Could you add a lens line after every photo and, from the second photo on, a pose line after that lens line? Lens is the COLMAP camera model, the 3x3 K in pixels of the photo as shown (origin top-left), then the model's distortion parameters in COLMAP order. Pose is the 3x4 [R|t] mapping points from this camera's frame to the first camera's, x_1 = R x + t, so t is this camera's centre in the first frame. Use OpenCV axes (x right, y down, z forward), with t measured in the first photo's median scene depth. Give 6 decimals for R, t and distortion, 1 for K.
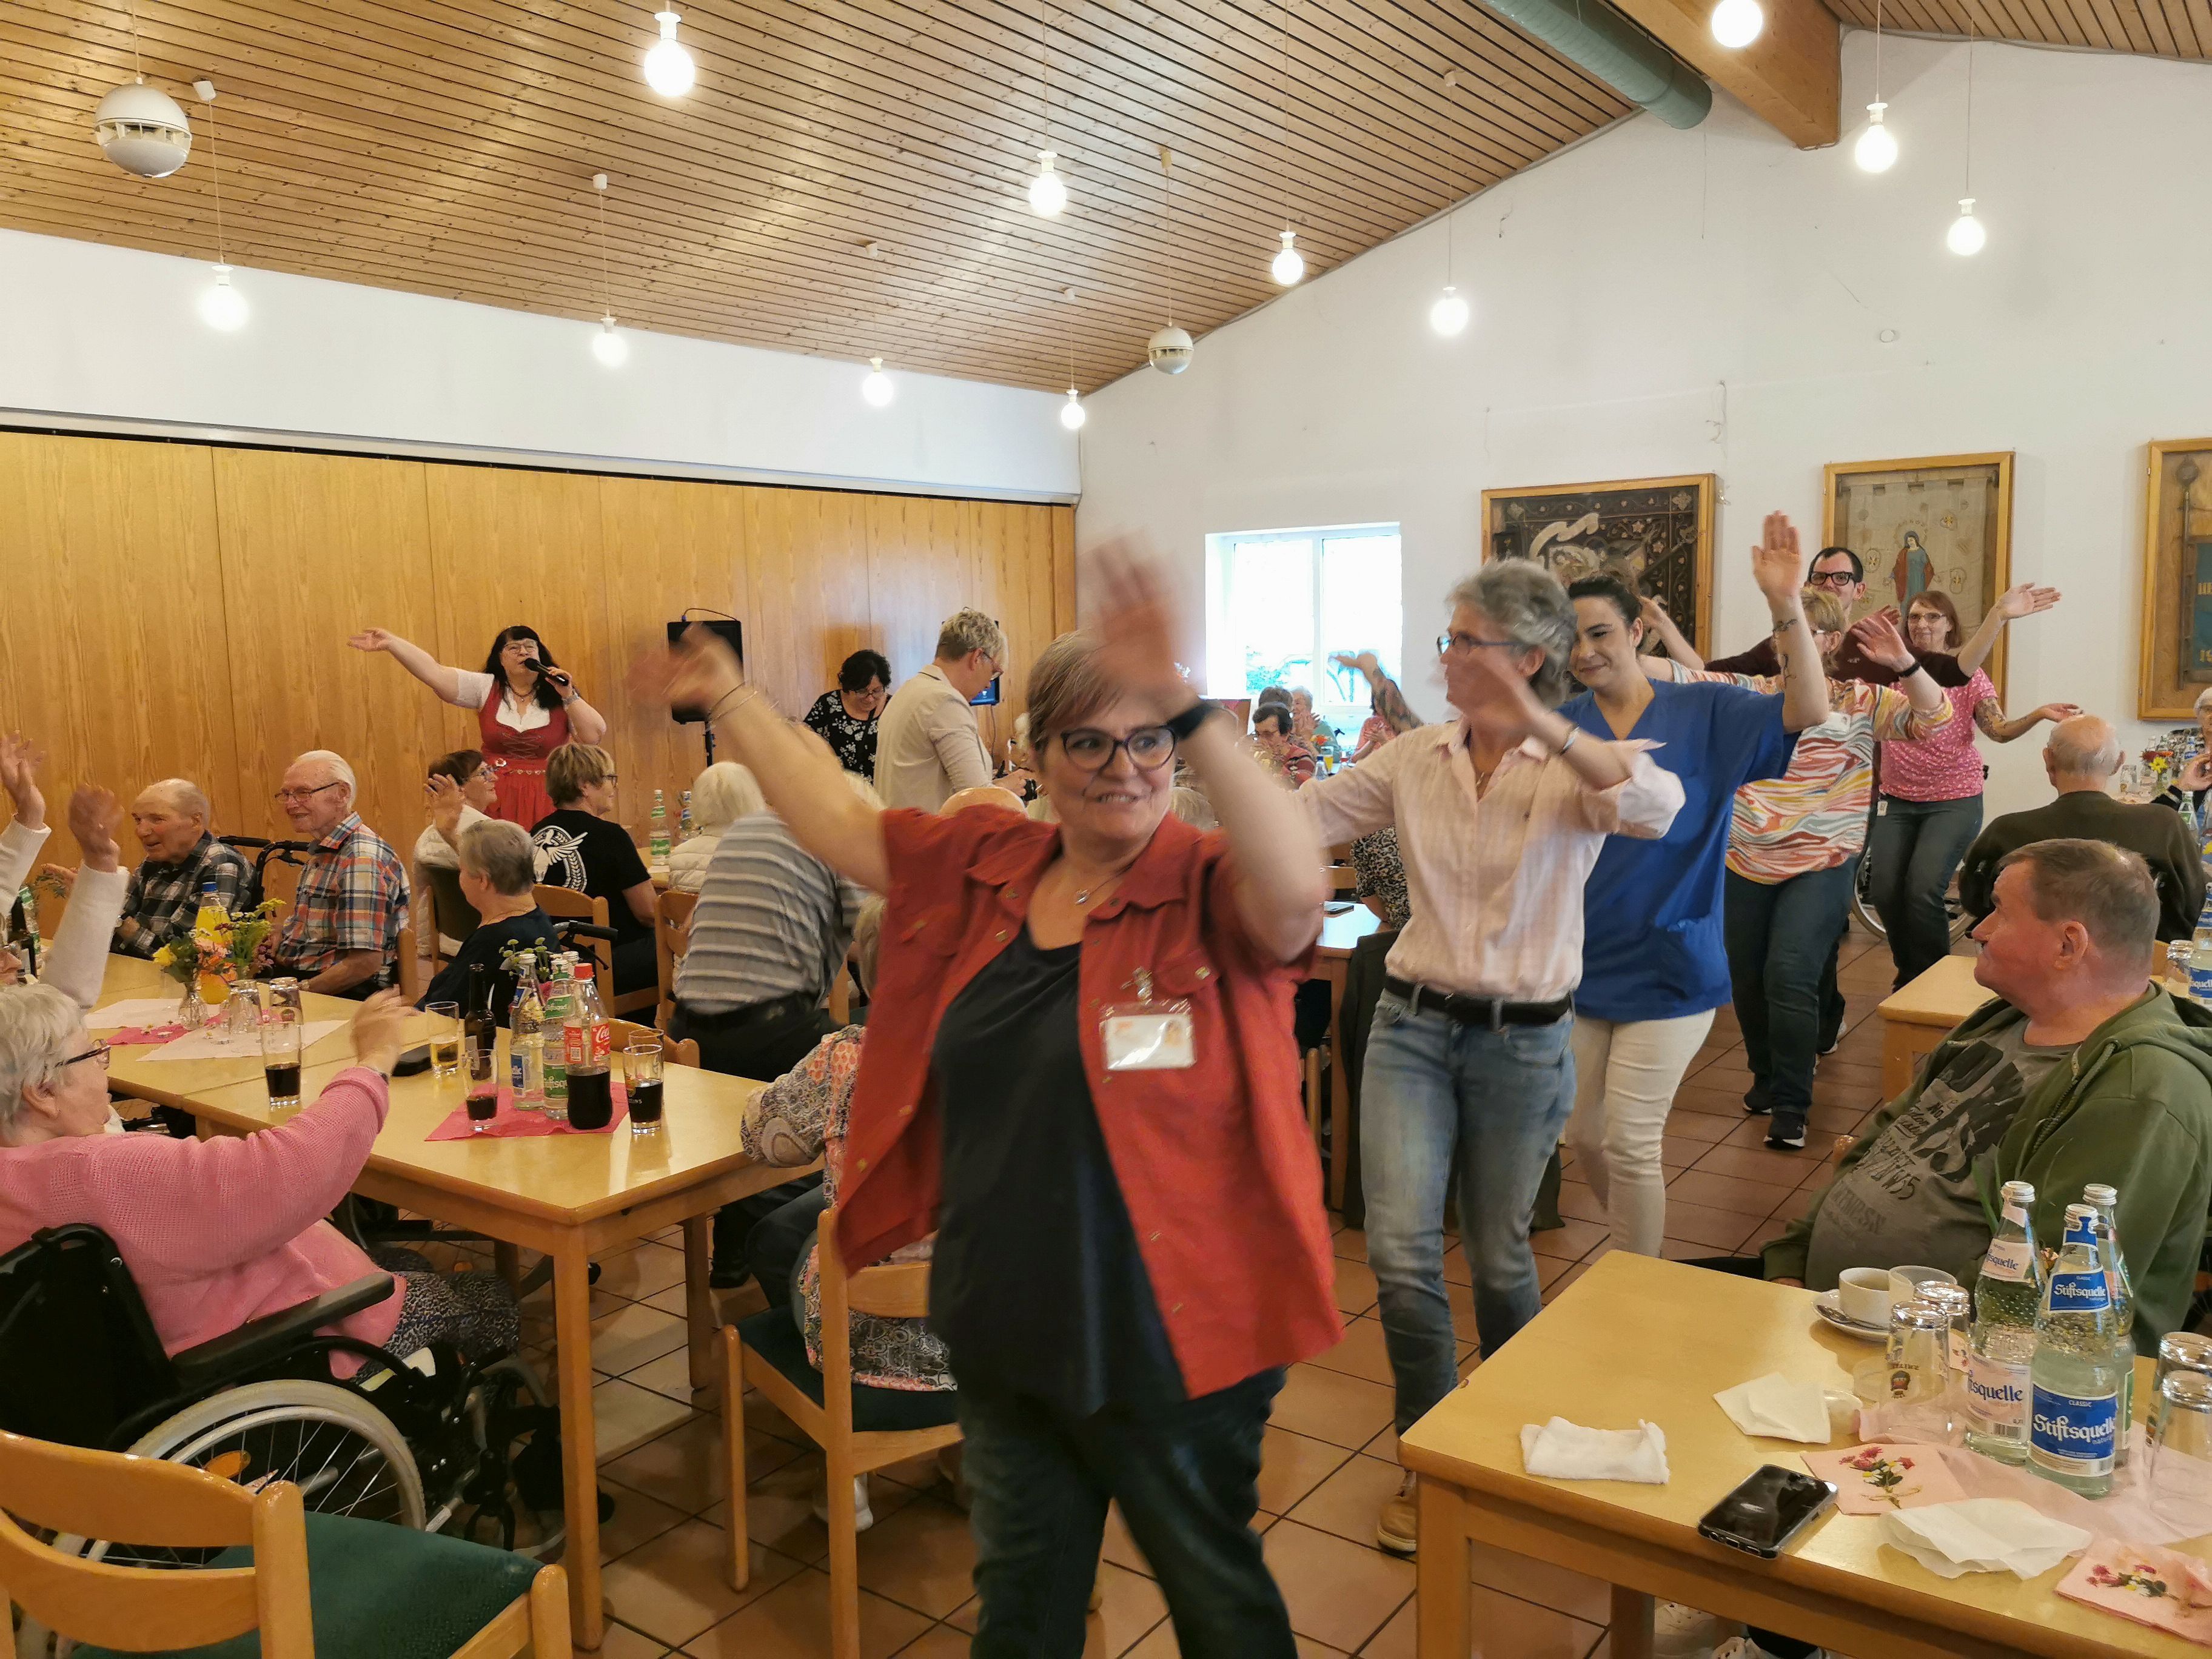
lens RADIAL K [[1738.2, 0, 1084.5], [0, 1738.2, 823.8], [0, 0, 1]] dist [0.054572, -0.042108]
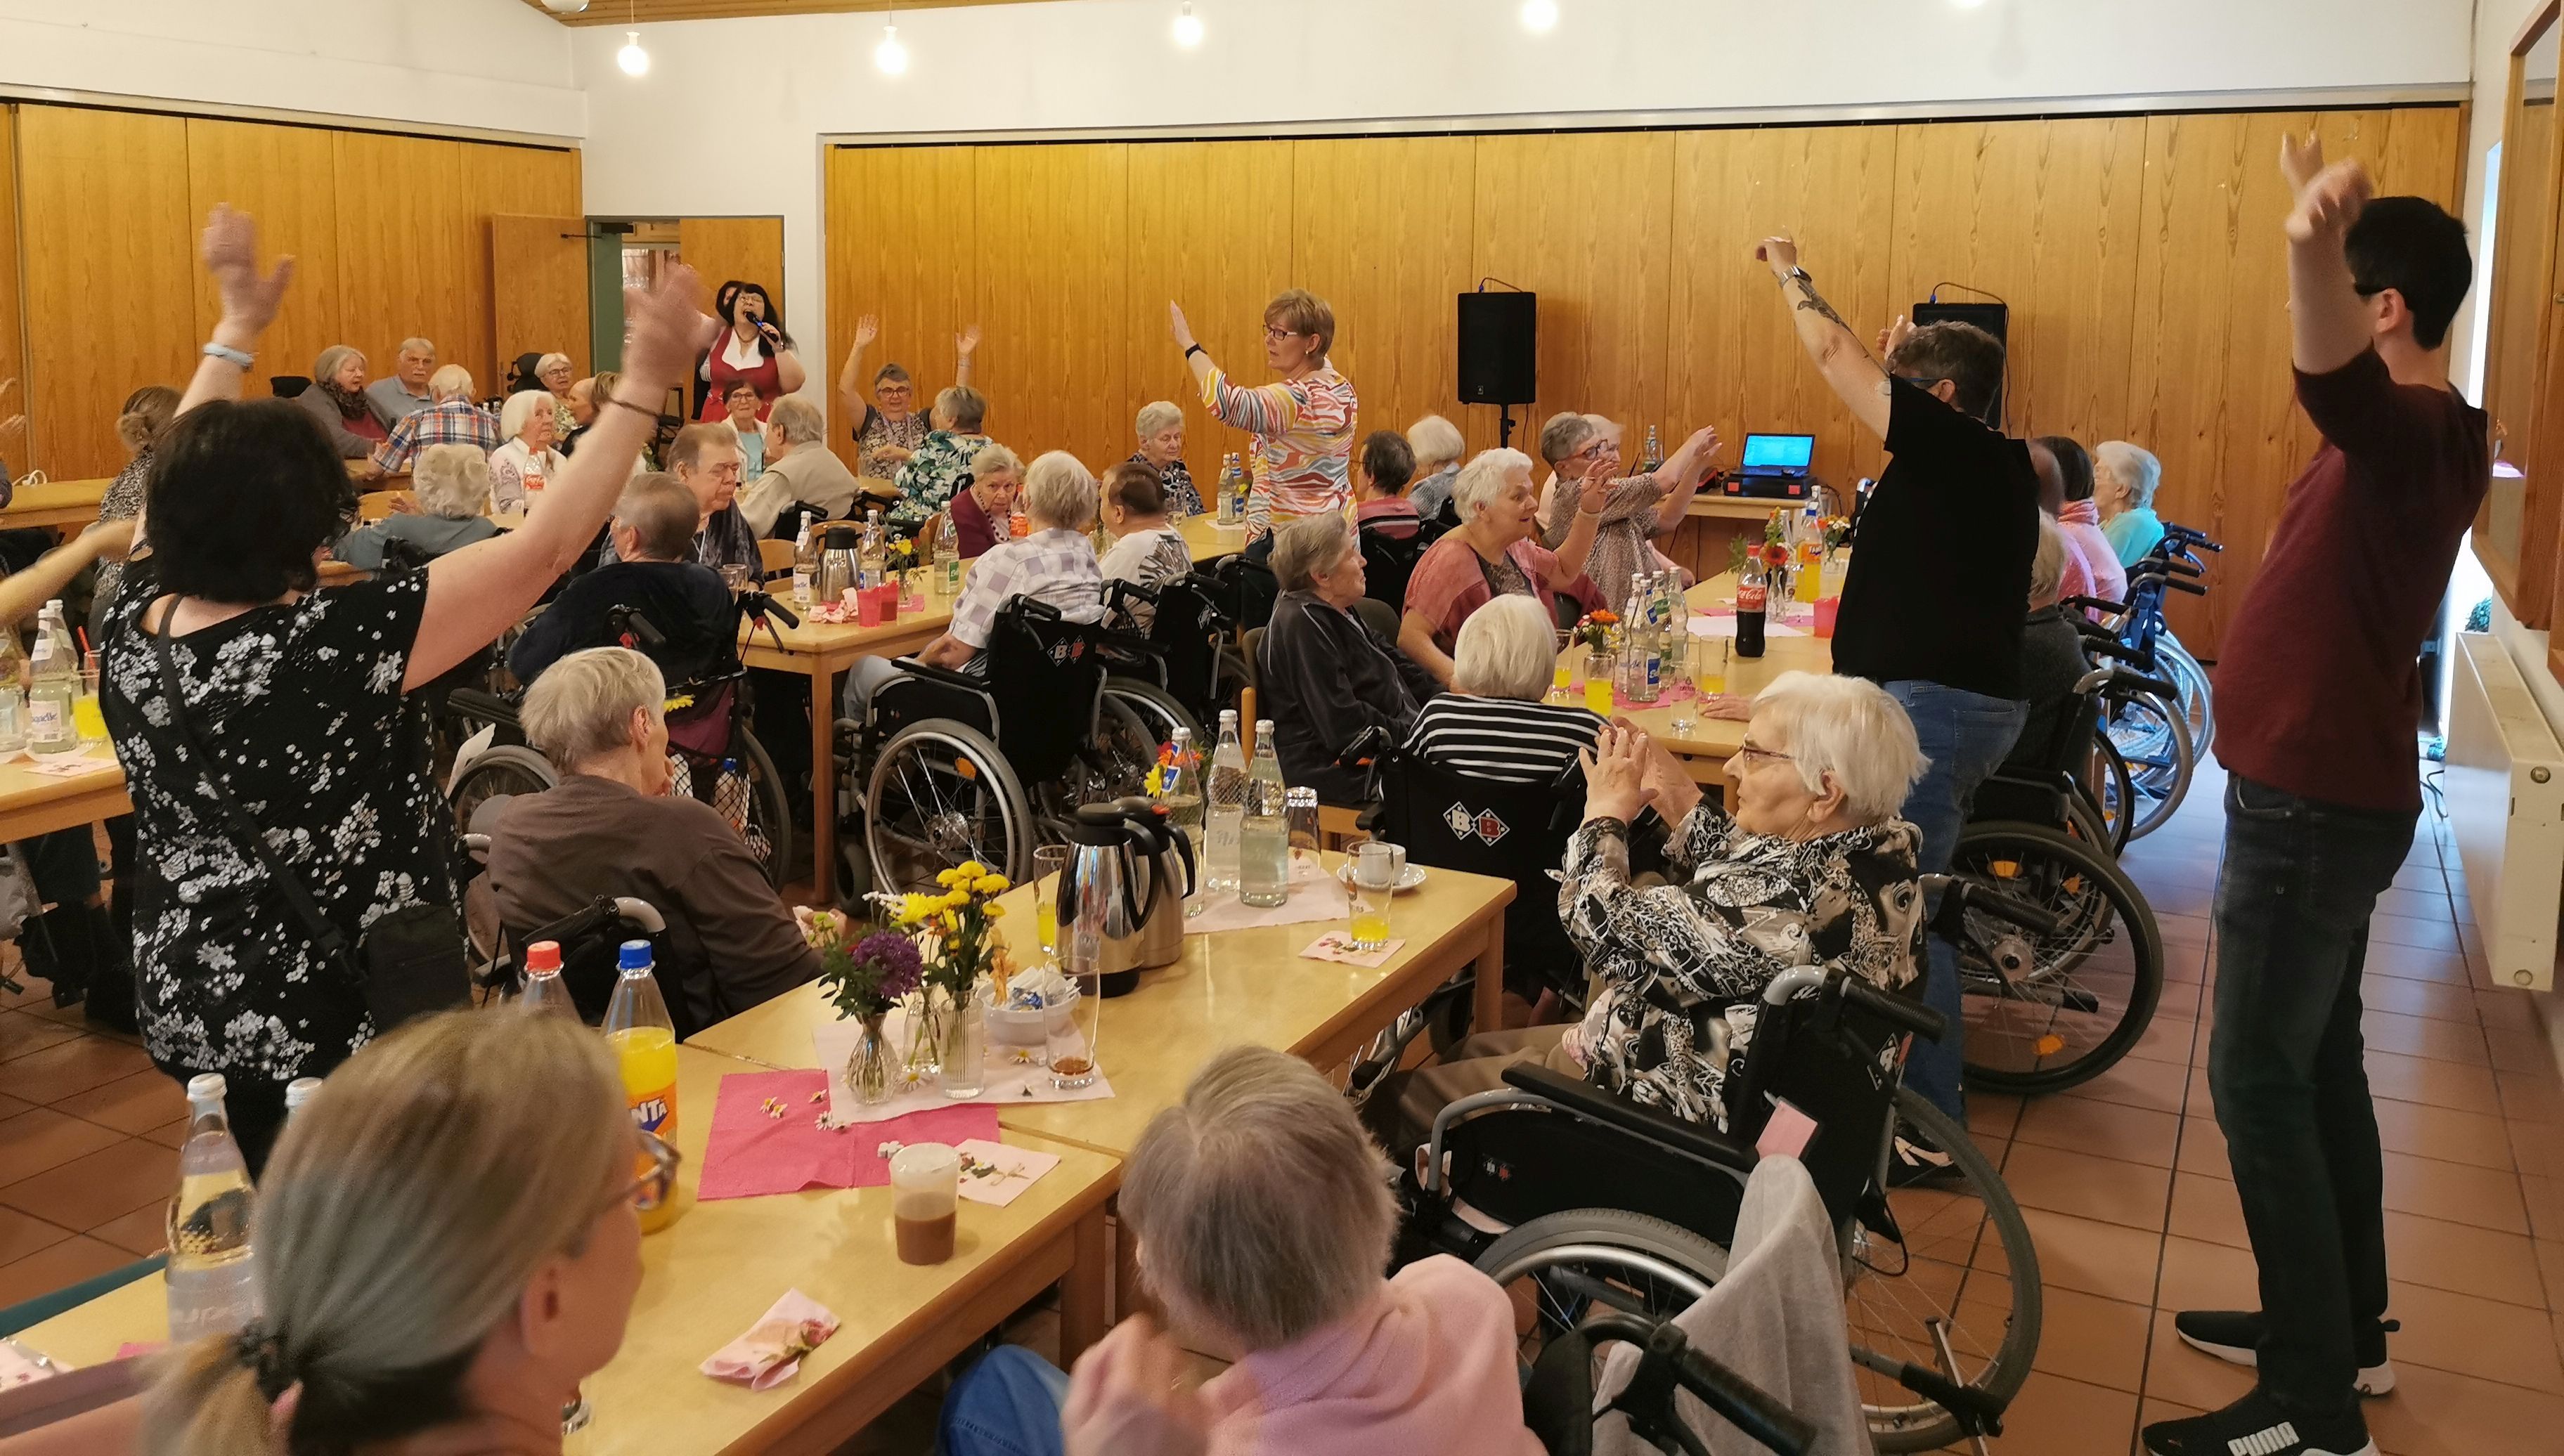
lens RADIAL K [[2004.8, 0, 1286.2], [0, 2004.8, 514.1], [0, 0, 1]] dist [0.062323, -0.081729]
pose [[0.159735, 0.136769, -0.977639, 0.892898], [-0.129892, 0.984657, 0.116528, -0.124660], [0.978577, 0.108374, 0.175049, 0.818822]]
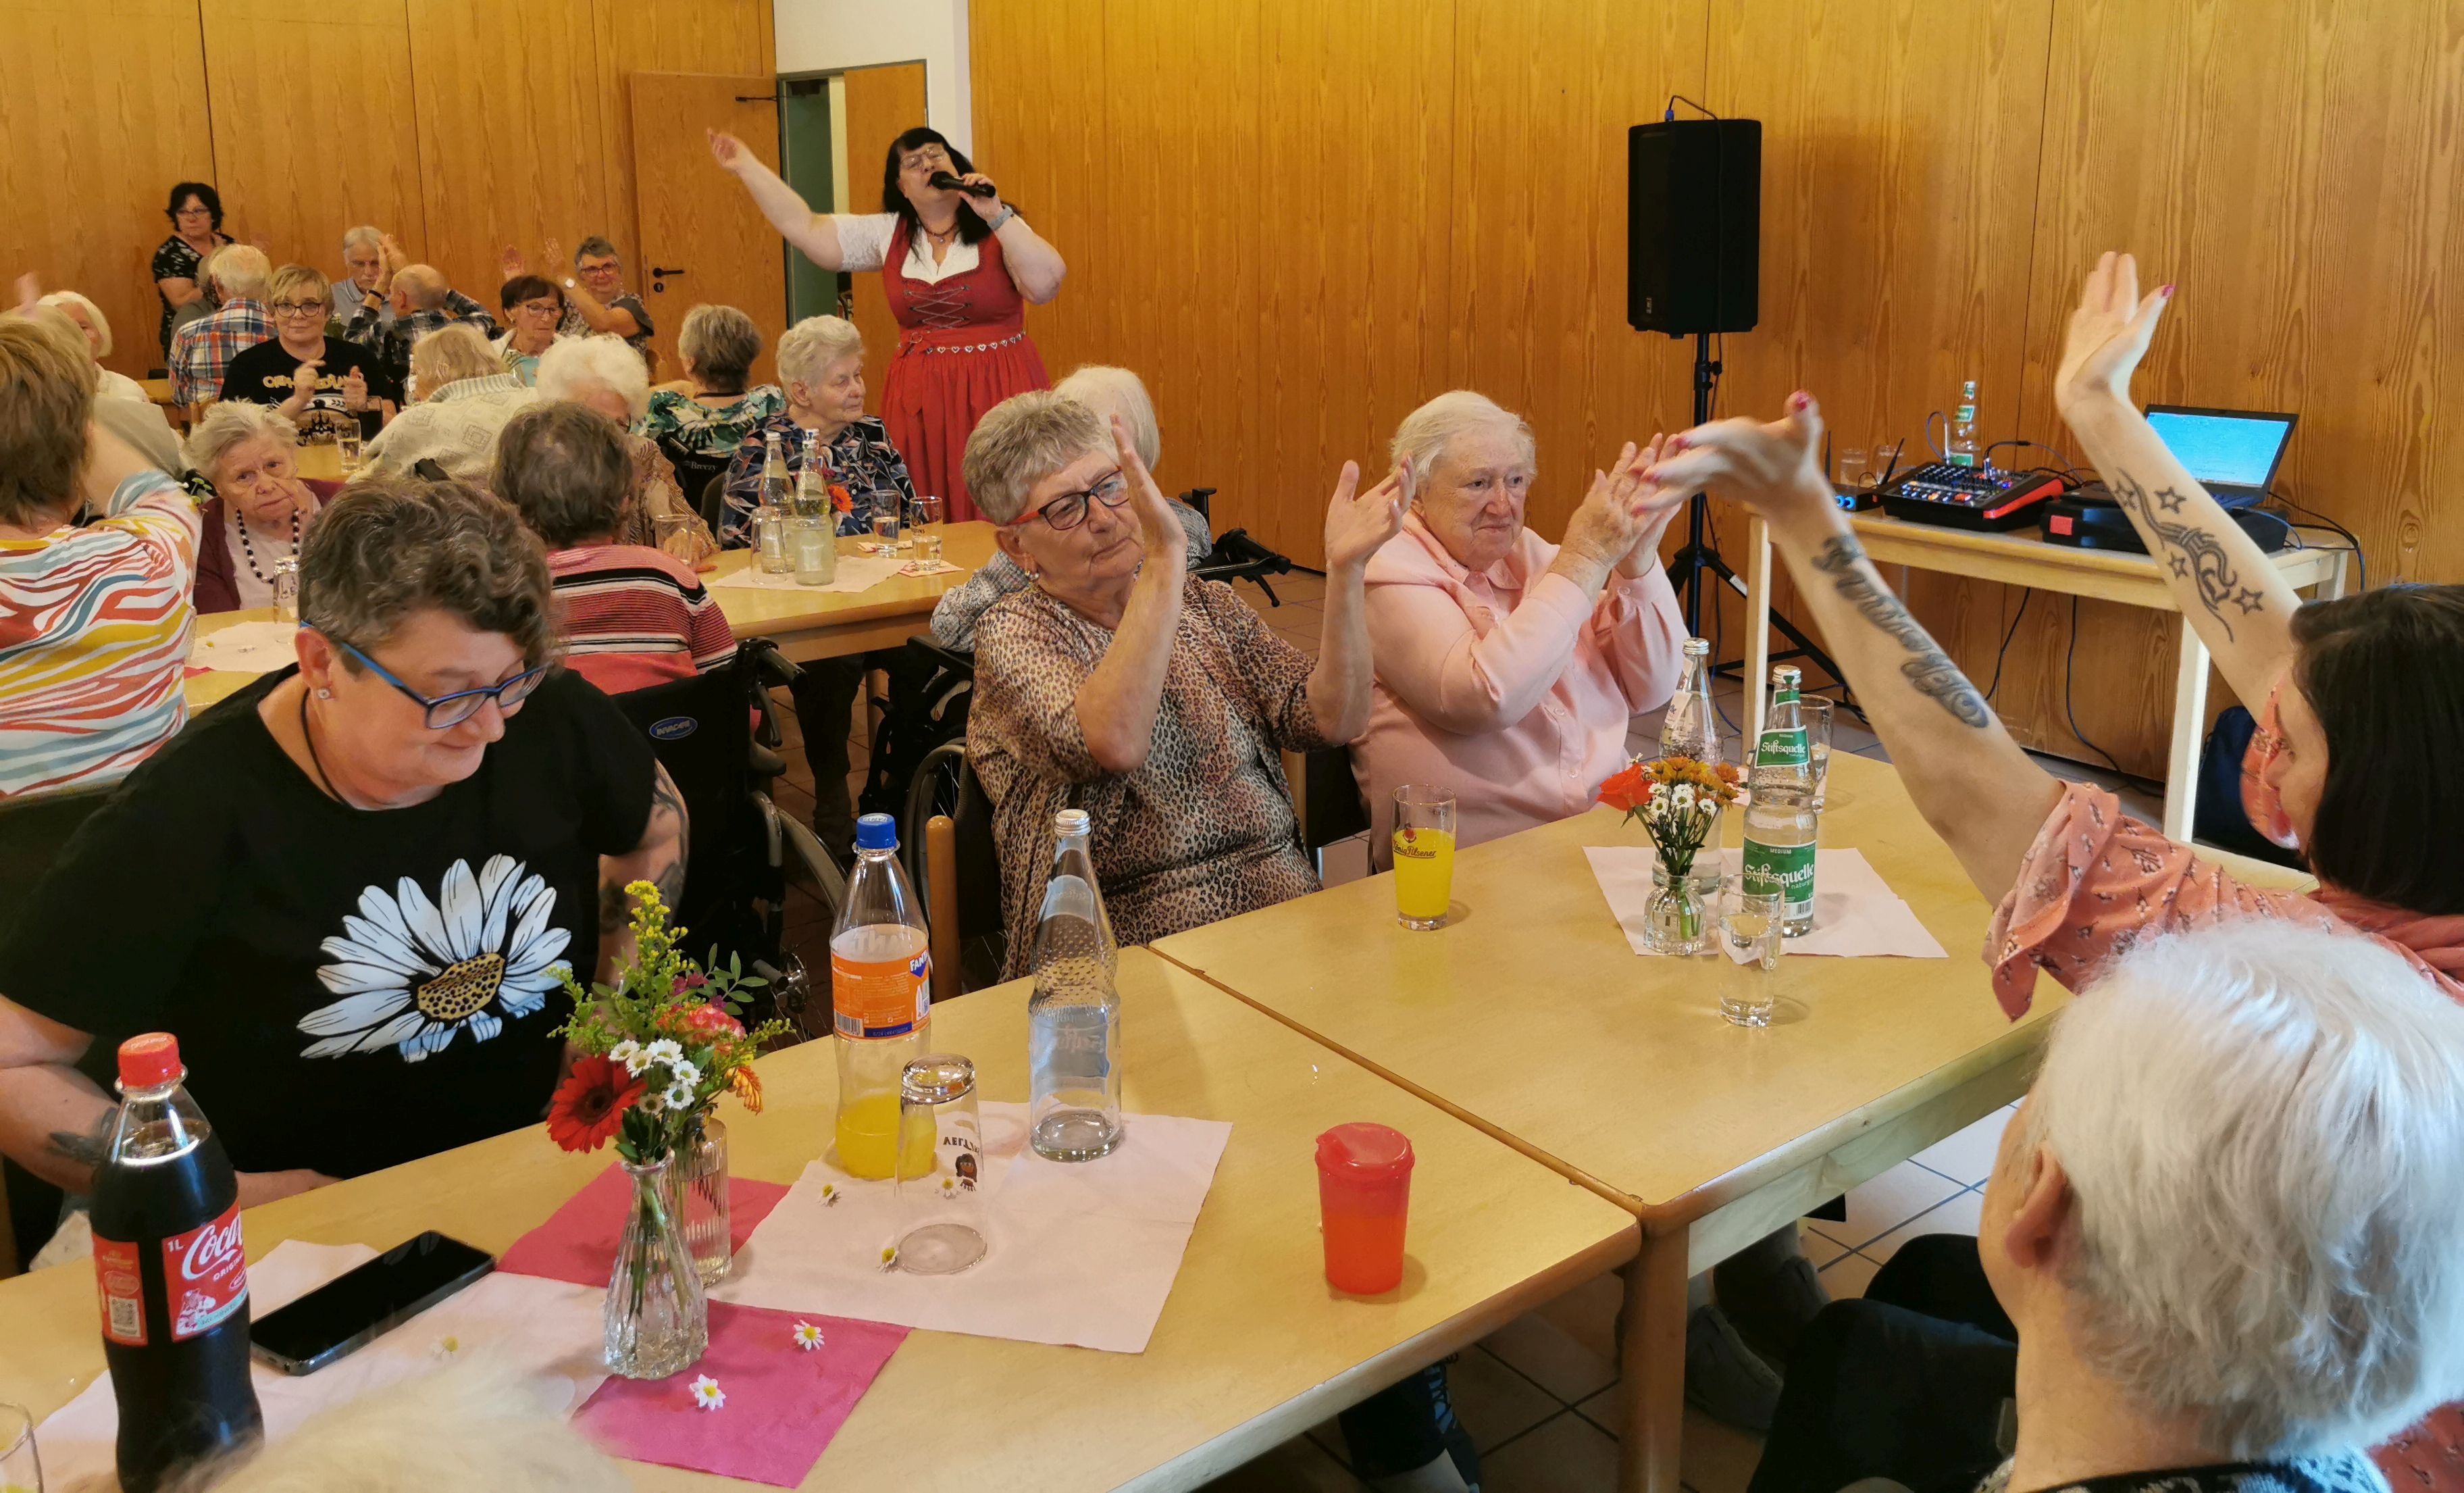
lens RADIAL K [[1930.4, 0, 1288.3], [0, 1930.4, 489.4], [0, 0, 1]] dist [0.039298, -0.047852]
pose [[-0.262970, 0.174525, -0.948888, 0.372306], [-0.104187, 0.972615, 0.207763, -0.132049], [0.959162, 0.153497, -0.237586, 1.169934]]
